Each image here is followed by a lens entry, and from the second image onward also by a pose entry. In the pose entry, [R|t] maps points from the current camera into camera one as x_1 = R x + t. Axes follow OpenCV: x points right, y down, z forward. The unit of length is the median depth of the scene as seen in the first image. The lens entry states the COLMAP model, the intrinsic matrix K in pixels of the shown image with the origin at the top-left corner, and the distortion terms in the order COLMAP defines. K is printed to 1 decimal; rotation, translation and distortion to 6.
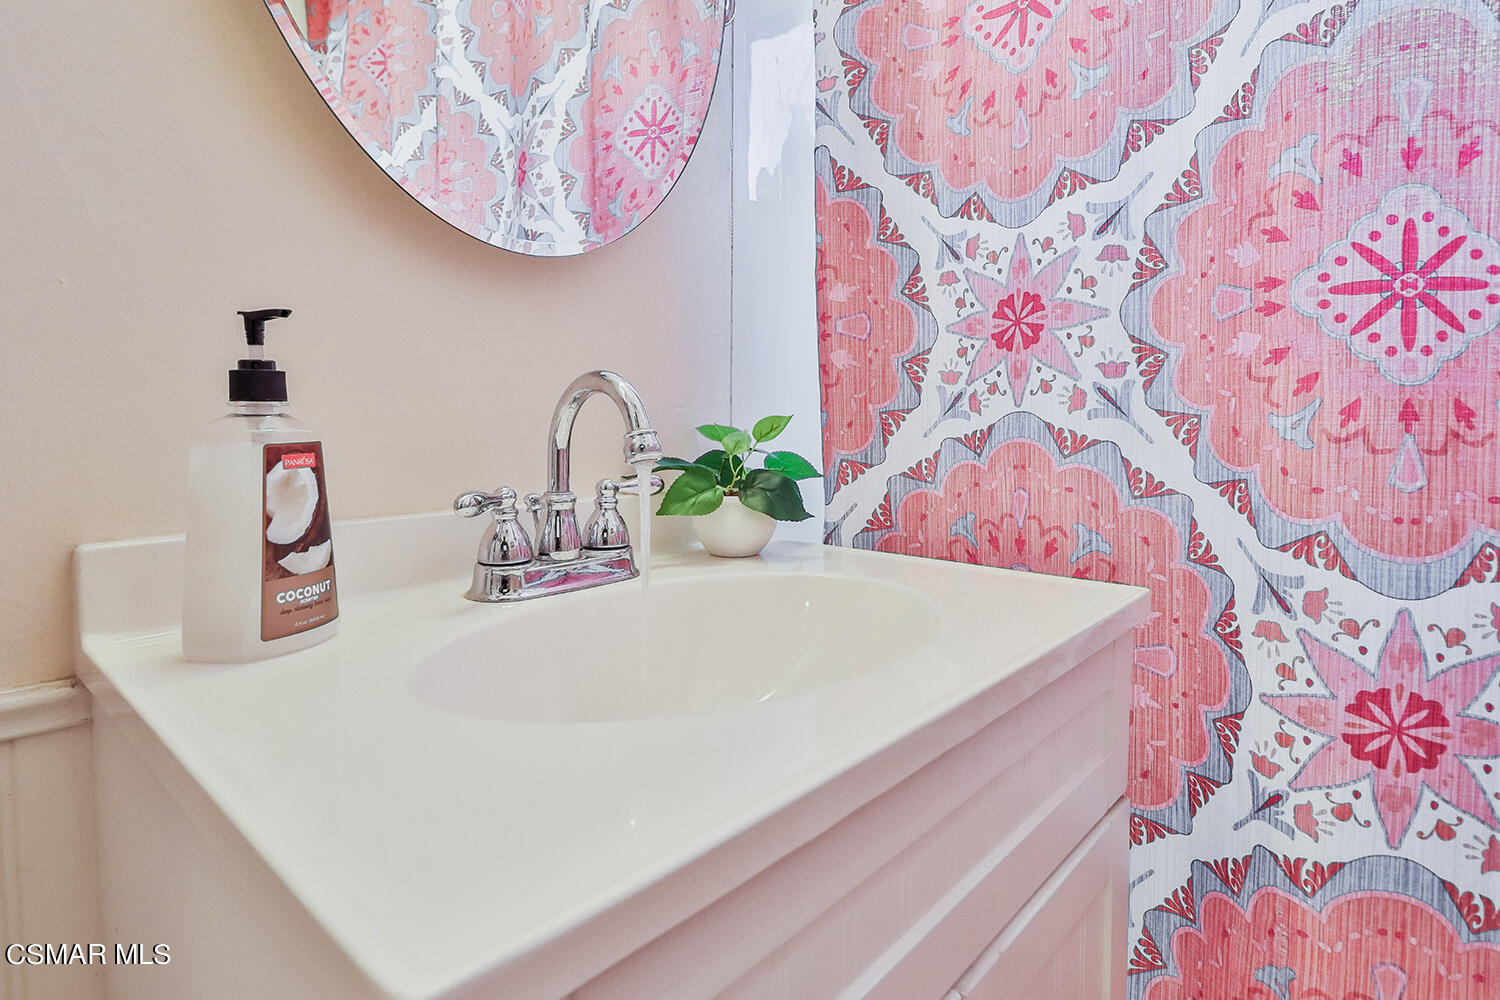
lens RADIAL K [[837.9, 0, 751.2], [0, 837.9, 446.5], [0, 0, 1]] dist [-0.005371, -0.001218]
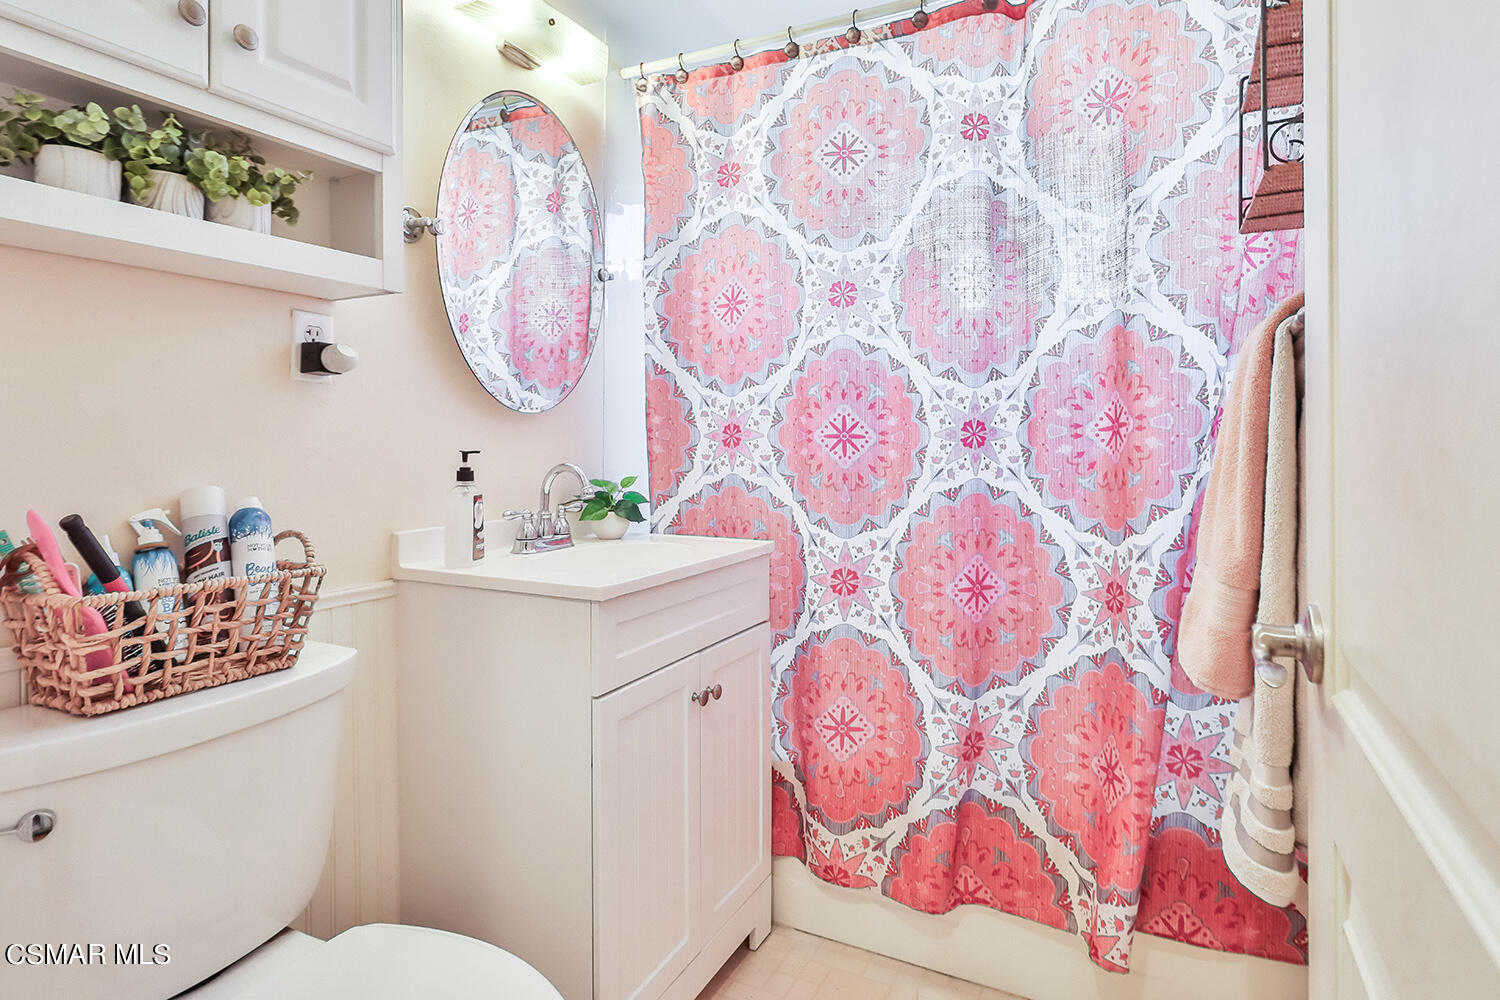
lens RADIAL K [[837.9, 0, 751.2], [0, 837.9, 446.5], [0, 0, 1]] dist [-0.005371, -0.001218]
pose [[0.971888, -0.006096, 0.235366, -0.183302], [0.012952, 0.999535, -0.027594, -0.049349], [-0.235088, 0.029867, 0.971515, -1.278213]]
